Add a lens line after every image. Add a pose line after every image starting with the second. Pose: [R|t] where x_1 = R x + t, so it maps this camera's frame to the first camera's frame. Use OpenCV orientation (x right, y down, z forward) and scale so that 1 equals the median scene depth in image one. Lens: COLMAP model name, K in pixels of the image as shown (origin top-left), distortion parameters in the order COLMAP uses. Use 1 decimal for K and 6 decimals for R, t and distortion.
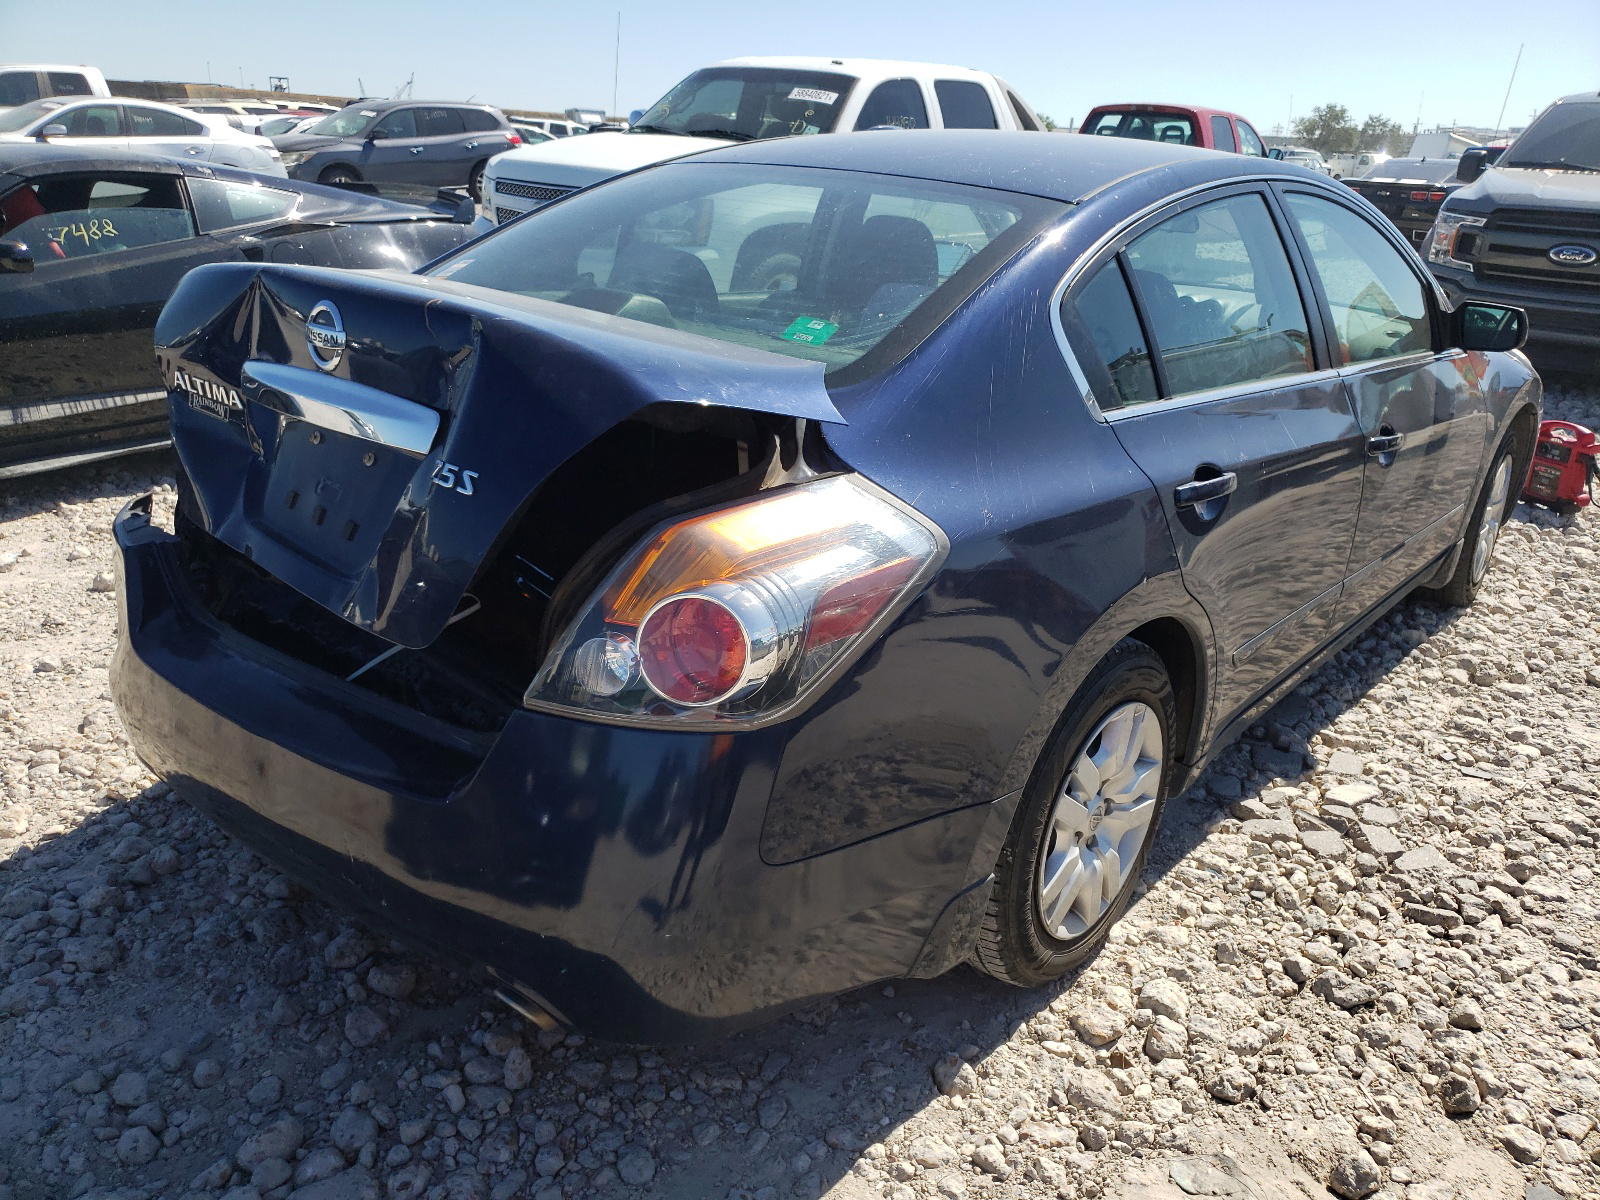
lens RADIAL K [[1236.0, 0, 806.2], [0, 1236.0, 620.3], [0, 0, 1]] dist [-0.045923, 0.115834]
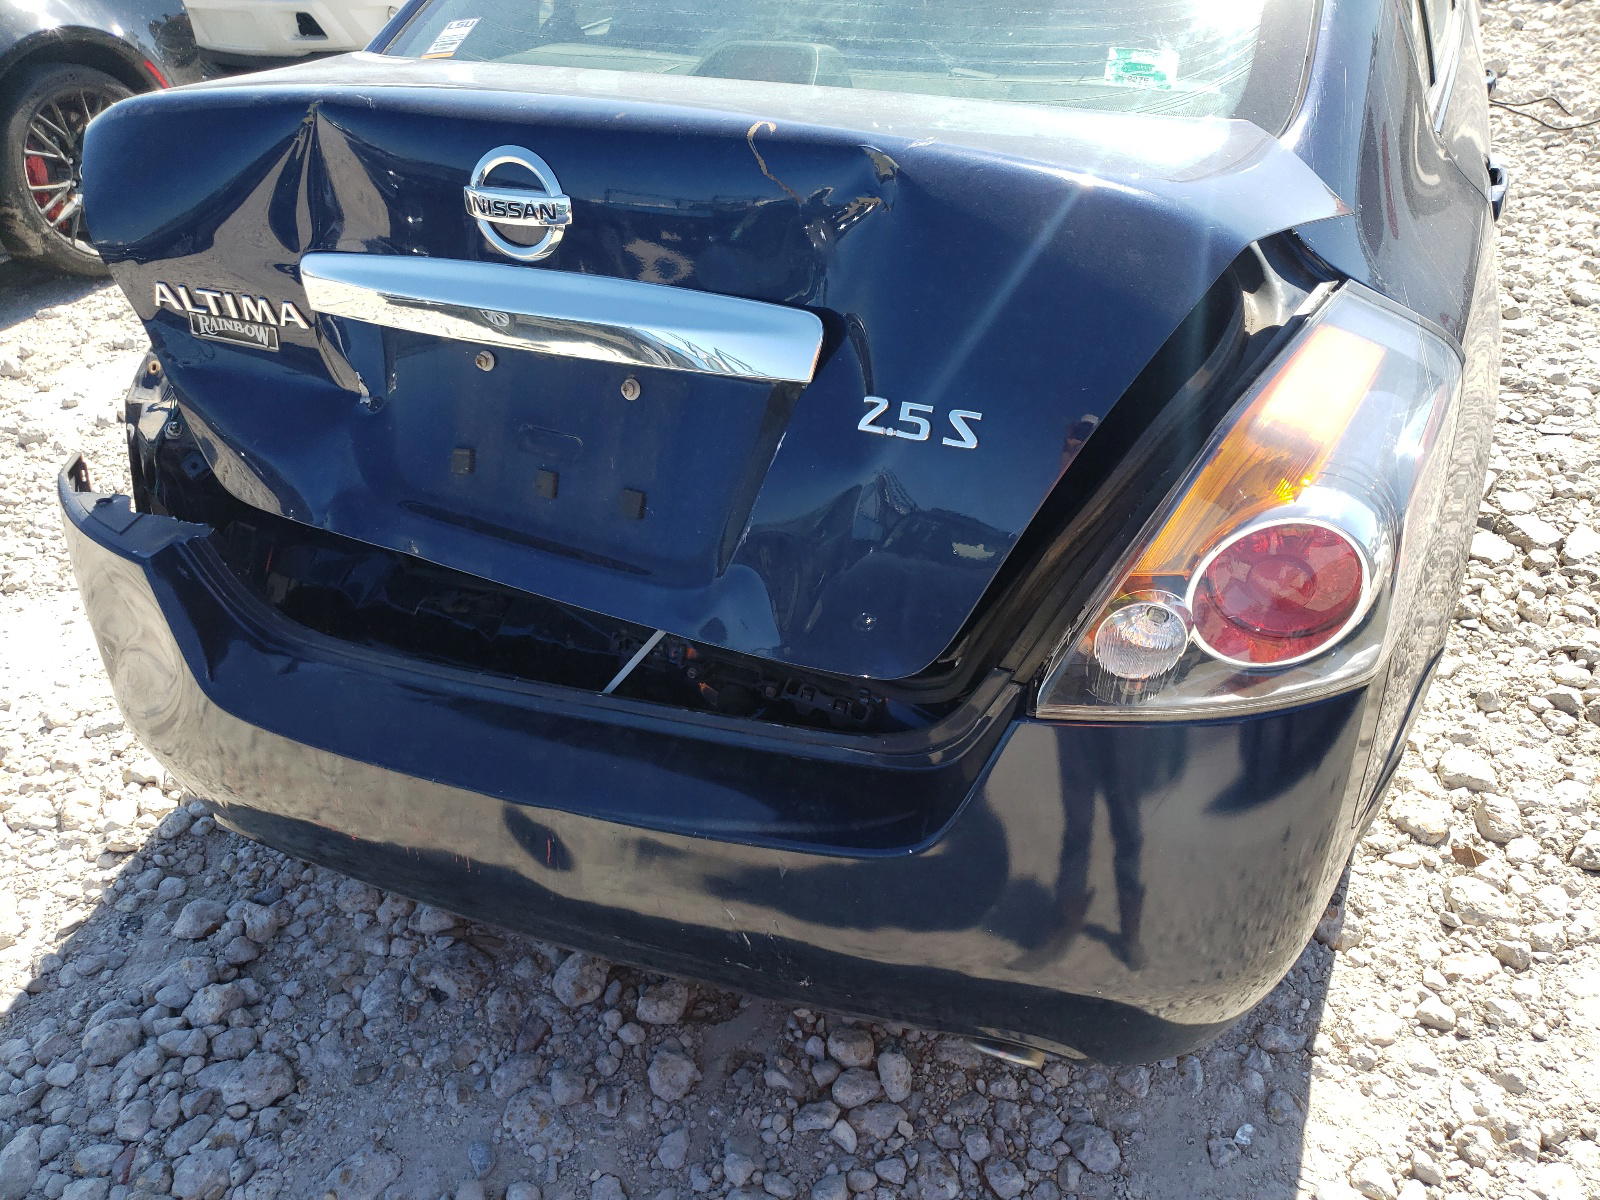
lens RADIAL K [[1236.0, 0, 806.2], [0, 1236.0, 620.3], [0, 0, 1]] dist [-0.045923, 0.115834]
pose [[0.952895, -0.236421, 0.189989, -0.351467], [0.183209, 0.947888, 0.260657, -0.141009], [-0.241713, -0.213572, 0.946553, 0.278882]]
